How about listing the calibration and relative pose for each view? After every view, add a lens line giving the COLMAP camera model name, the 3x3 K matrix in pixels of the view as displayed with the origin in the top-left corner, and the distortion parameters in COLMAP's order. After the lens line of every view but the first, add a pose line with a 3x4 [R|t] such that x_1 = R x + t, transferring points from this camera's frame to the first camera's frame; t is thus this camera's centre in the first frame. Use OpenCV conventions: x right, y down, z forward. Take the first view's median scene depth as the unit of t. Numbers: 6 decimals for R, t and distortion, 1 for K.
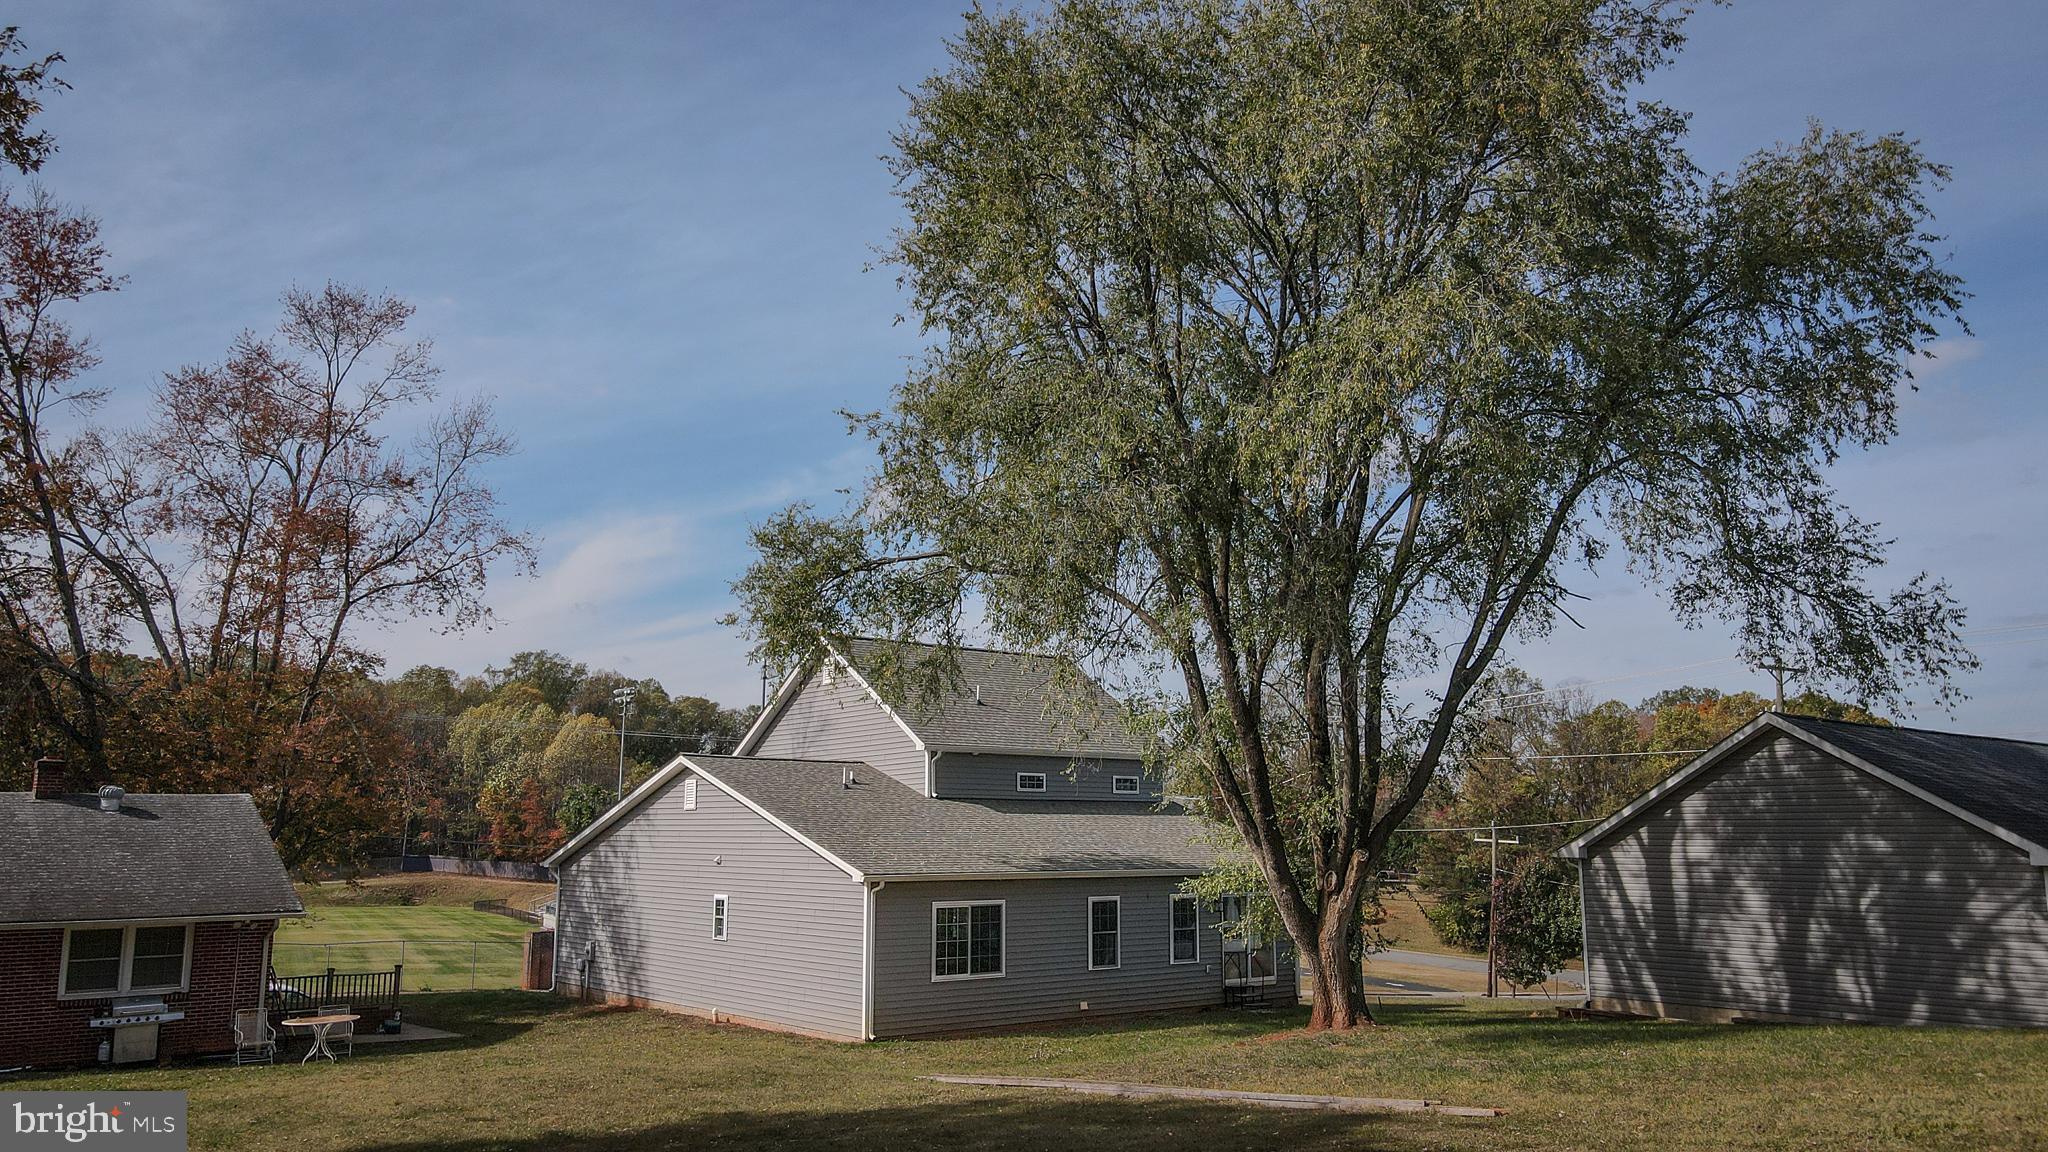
lens RADIAL K [[1530.6, 0, 1012.9], [0, 1530.6, 581.7], [0, 0, 1]] dist [-0.008193, 0.001656]
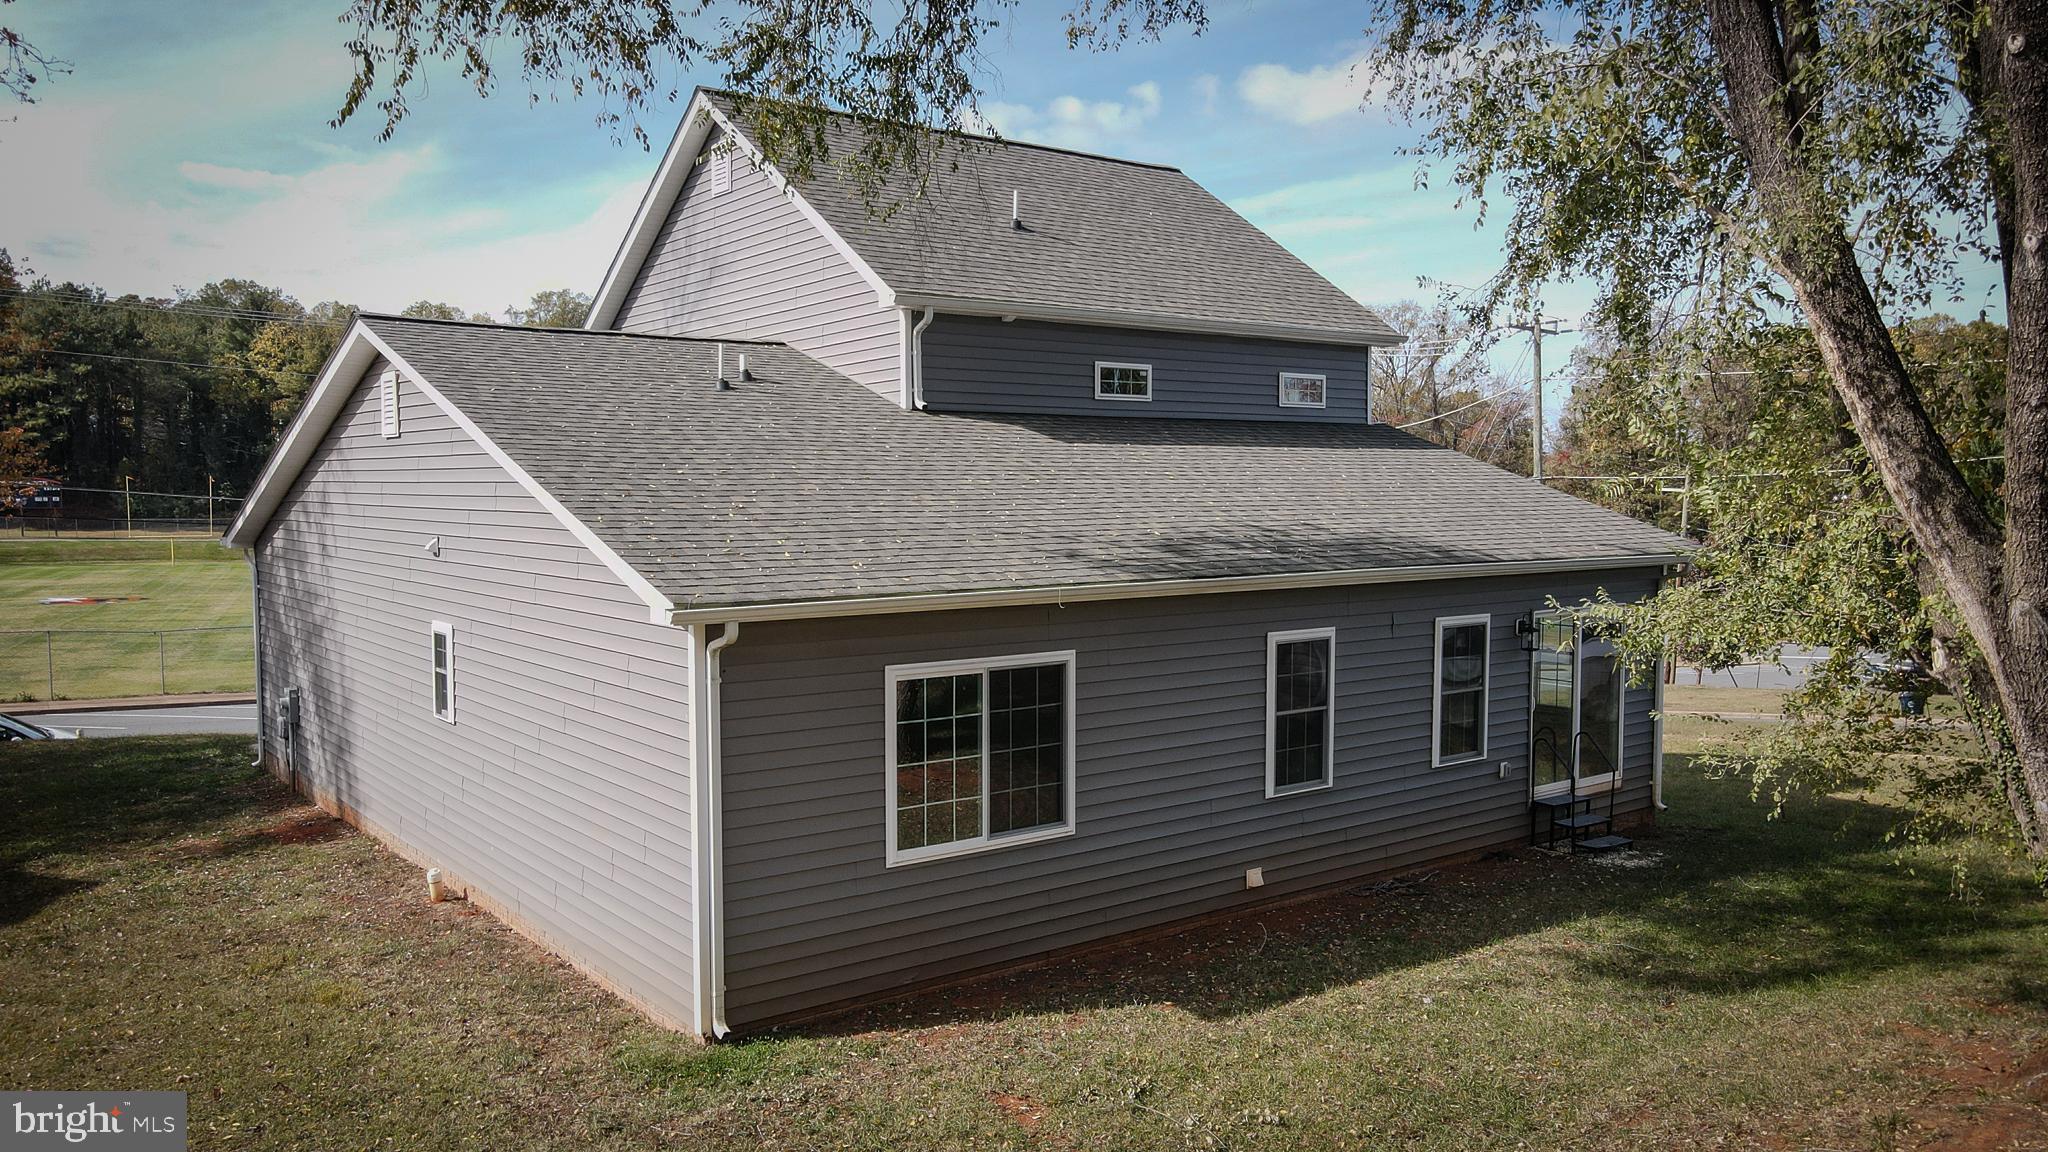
lens RADIAL K [[1530.6, 0, 1012.9], [0, 1530.6, 581.7], [0, 0, 1]] dist [-0.008193, 0.001656]
pose [[0.999346, -0.000039, -0.036158, -0.006429], [0.008223, 0.974046, 0.226200, 0.093998], [0.035211, -0.226349, 0.973410, 0.579982]]
